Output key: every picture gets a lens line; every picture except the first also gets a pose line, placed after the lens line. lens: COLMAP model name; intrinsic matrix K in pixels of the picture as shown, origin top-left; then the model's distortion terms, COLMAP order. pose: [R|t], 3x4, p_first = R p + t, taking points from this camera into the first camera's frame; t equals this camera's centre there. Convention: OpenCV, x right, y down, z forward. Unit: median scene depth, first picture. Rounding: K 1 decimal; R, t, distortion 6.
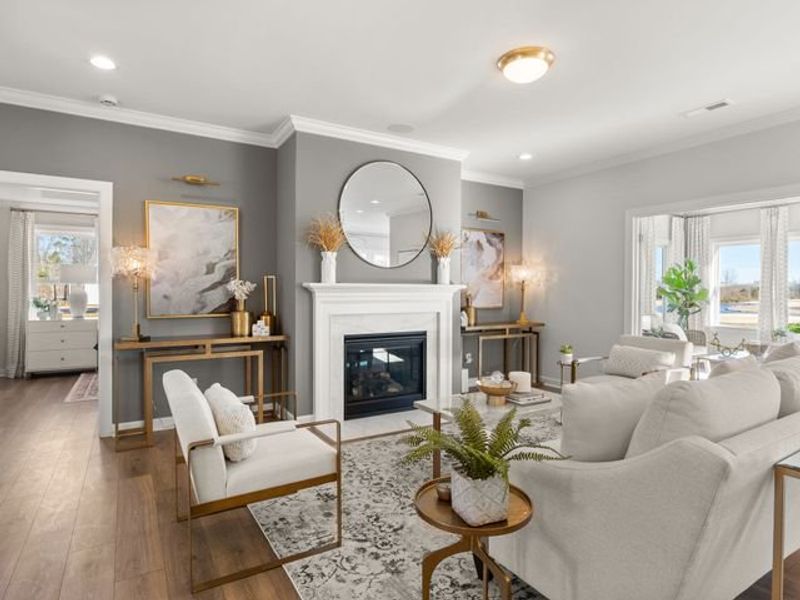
lens RADIAL K [[453.9, 0, 406.2], [0, 453.9, 295.0], [0, 0, 1]] dist [0.003408, 0.001611]
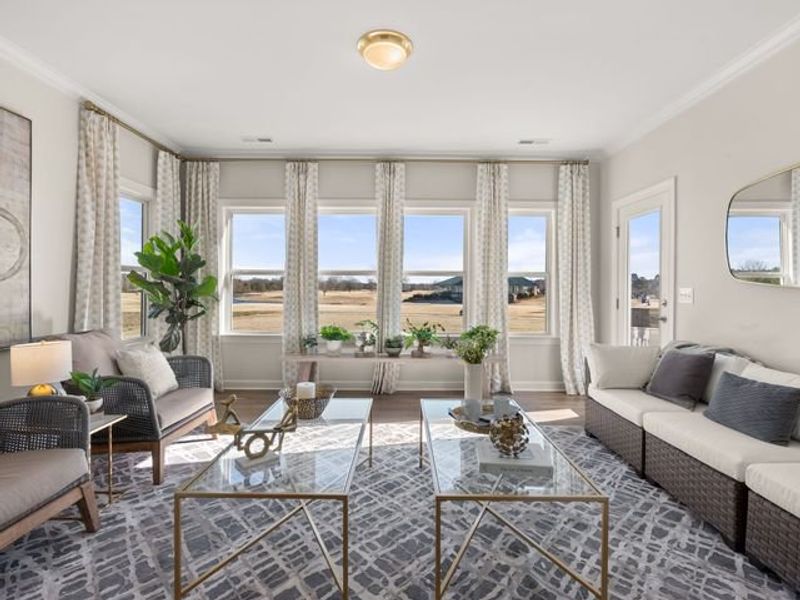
lens RADIAL K [[392.0, 0, 404.9], [0, 392.0, 285.5], [0, 0, 1]] dist [-0.002798, -0.000865]
pose [[0.518784, 0.001909, 0.854903, 0.338635], [0.005278, 0.999971, -0.005436, 0.002611], [-0.854889, 0.007332, 0.518759, 0.500623]]
